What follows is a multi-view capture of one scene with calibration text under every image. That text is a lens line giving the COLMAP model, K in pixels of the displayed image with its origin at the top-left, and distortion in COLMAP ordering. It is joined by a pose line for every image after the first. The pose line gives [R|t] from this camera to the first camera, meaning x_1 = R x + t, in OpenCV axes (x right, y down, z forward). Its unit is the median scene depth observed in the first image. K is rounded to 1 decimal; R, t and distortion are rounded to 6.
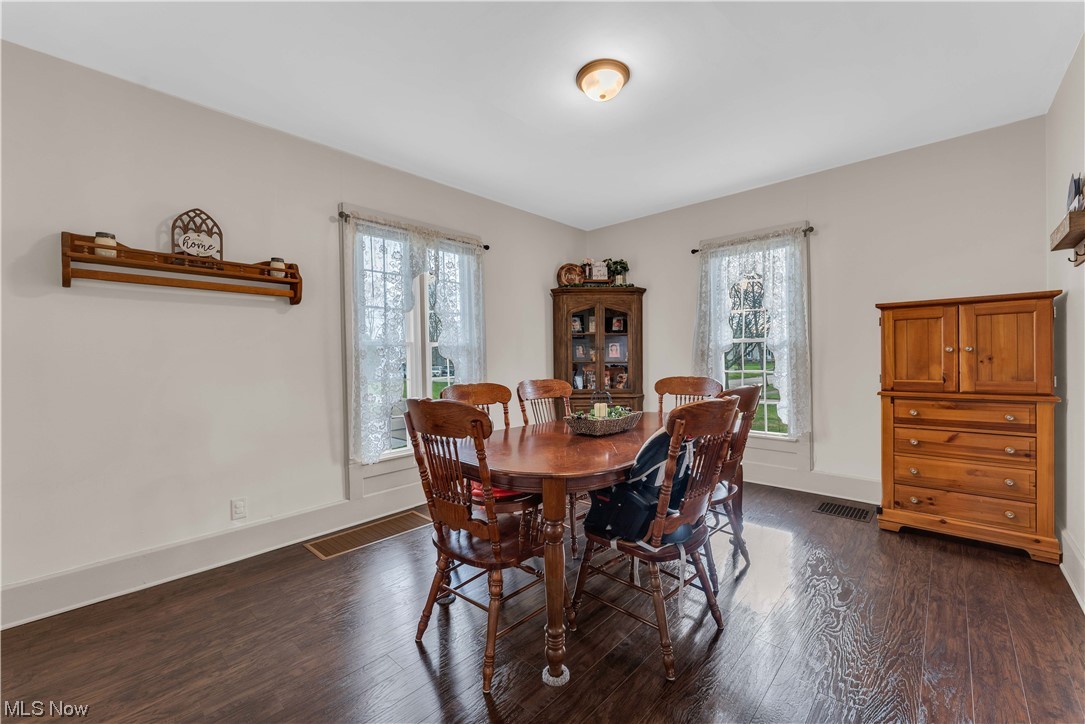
lens RADIAL K [[432.0, 0, 537.6], [0, 432.0, 362.7], [0, 0, 1]] dist [-0.000350, -0.000056]
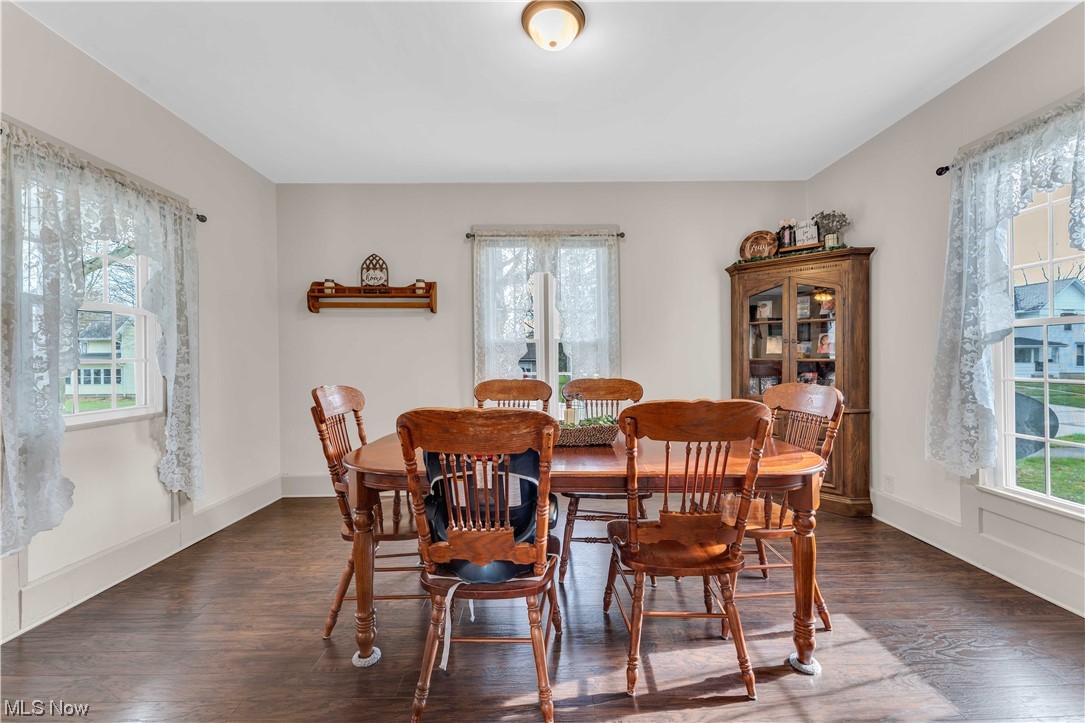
lens RADIAL K [[439.0, 0, 542.5], [0, 439.0, 361.5], [0, 0, 1]] dist [0.001046, -0.000355]
pose [[0.702118, 0.011678, -0.711965, 0.544224], [-0.008791, 0.999931, 0.007732, -0.000731], [0.712007, 0.000831, 0.702172, 0.266547]]
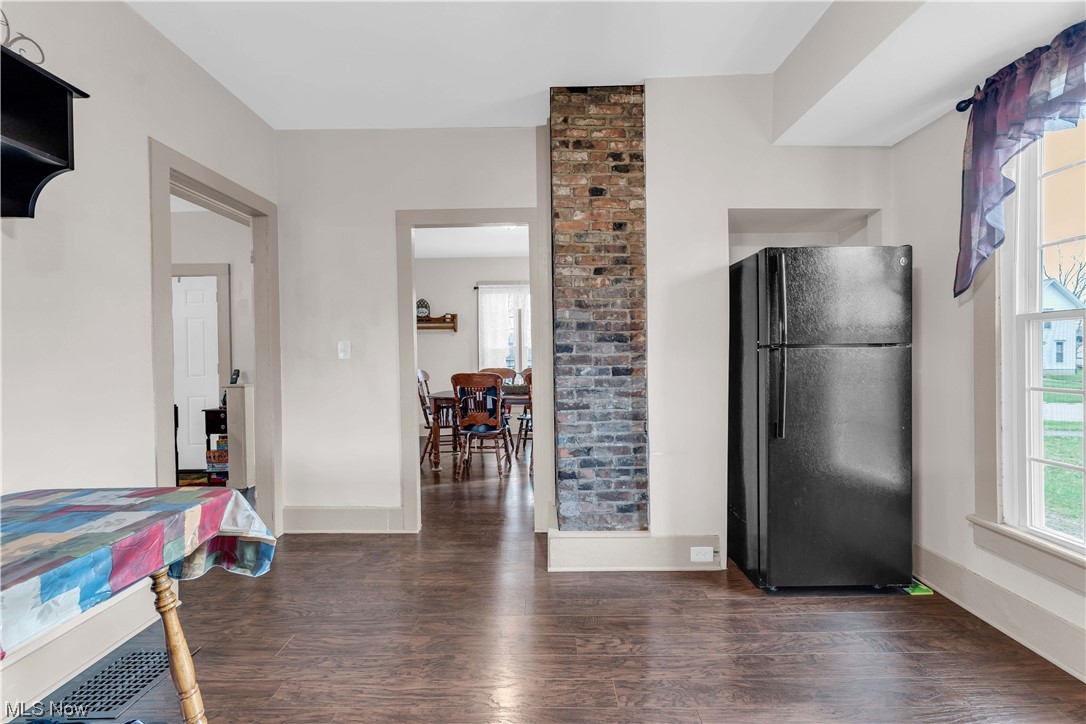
lens RADIAL K [[438.9, 0, 541.9], [0, 438.9, 362.9], [0, 0, 1]] dist [-0.001073, -0.000607]
pose [[0.685545, 0.012741, -0.727919, 1.284725], [-0.004537, 0.999902, 0.013228, -0.002258], [0.728016, -0.005766, 0.685536, -0.236975]]
